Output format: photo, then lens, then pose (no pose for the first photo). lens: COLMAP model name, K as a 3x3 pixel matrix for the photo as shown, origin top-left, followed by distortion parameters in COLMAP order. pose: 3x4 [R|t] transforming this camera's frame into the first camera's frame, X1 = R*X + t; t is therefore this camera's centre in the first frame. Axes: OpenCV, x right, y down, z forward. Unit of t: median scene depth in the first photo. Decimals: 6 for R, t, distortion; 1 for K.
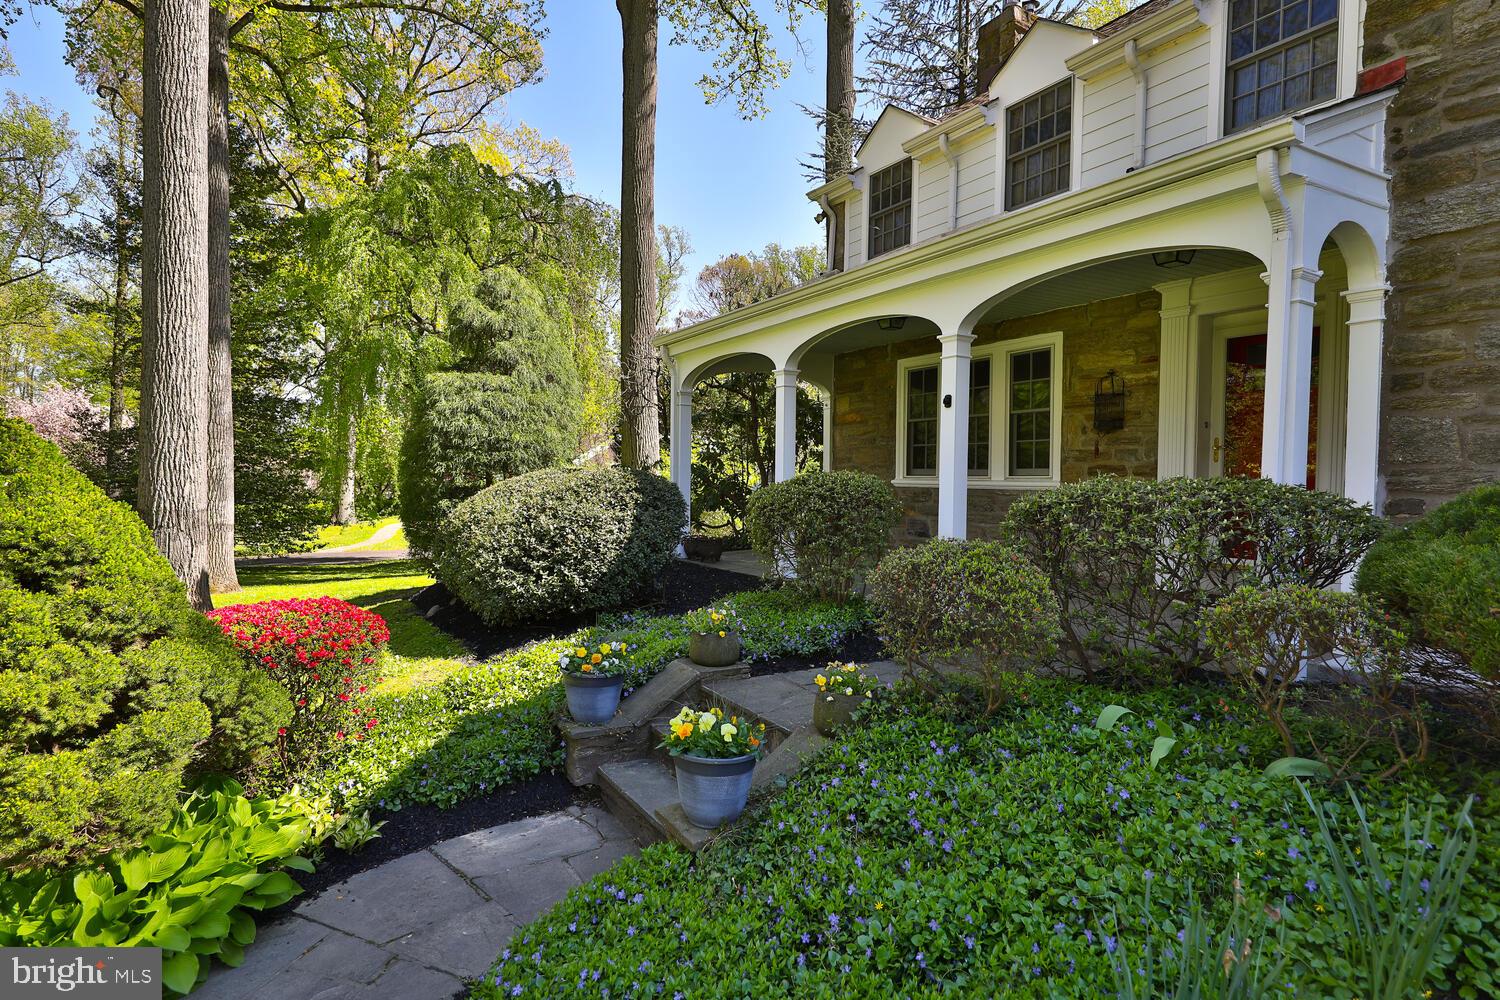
lens RADIAL K [[809.7, 0, 756.2], [0, 809.7, 499.2], [0, 0, 1]] dist [0.022082, 0.000085]
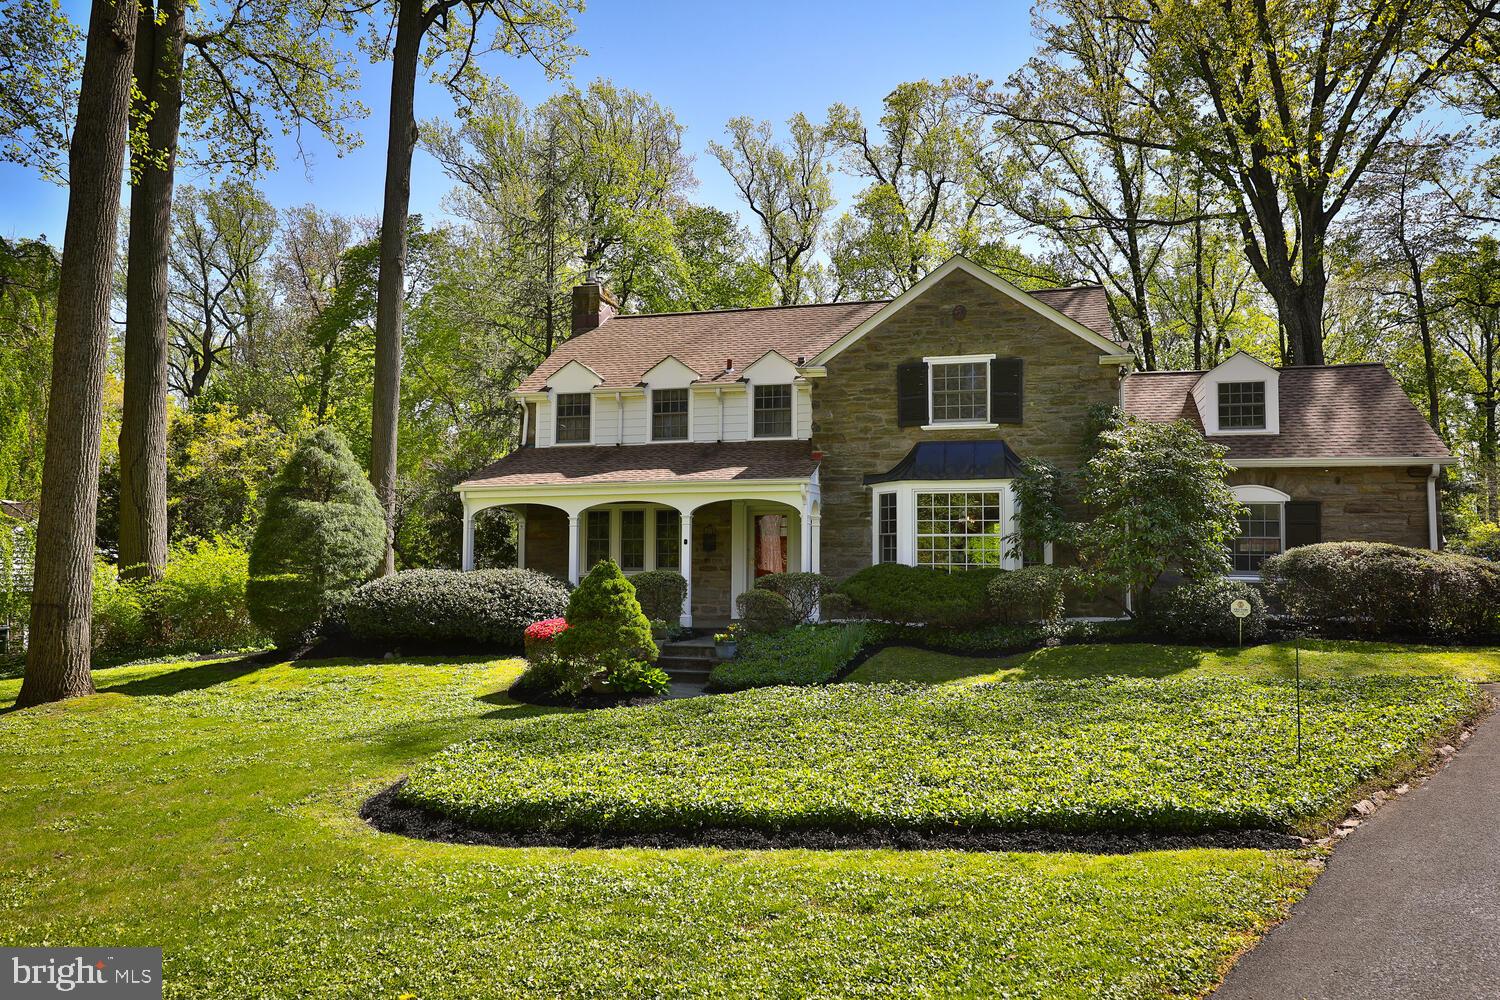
lens RADIAL K [[1043.4, 0, 750.0], [0, 1043.4, 500.0], [0, 0, 1]] dist [0.019697, 0.006340]
pose [[0.740717, 0.036443, 0.670829, -1.422908], [0.022198, 0.996655, -0.078654, 0.006542], [-0.671451, 0.073151, 0.737430, -1.211977]]
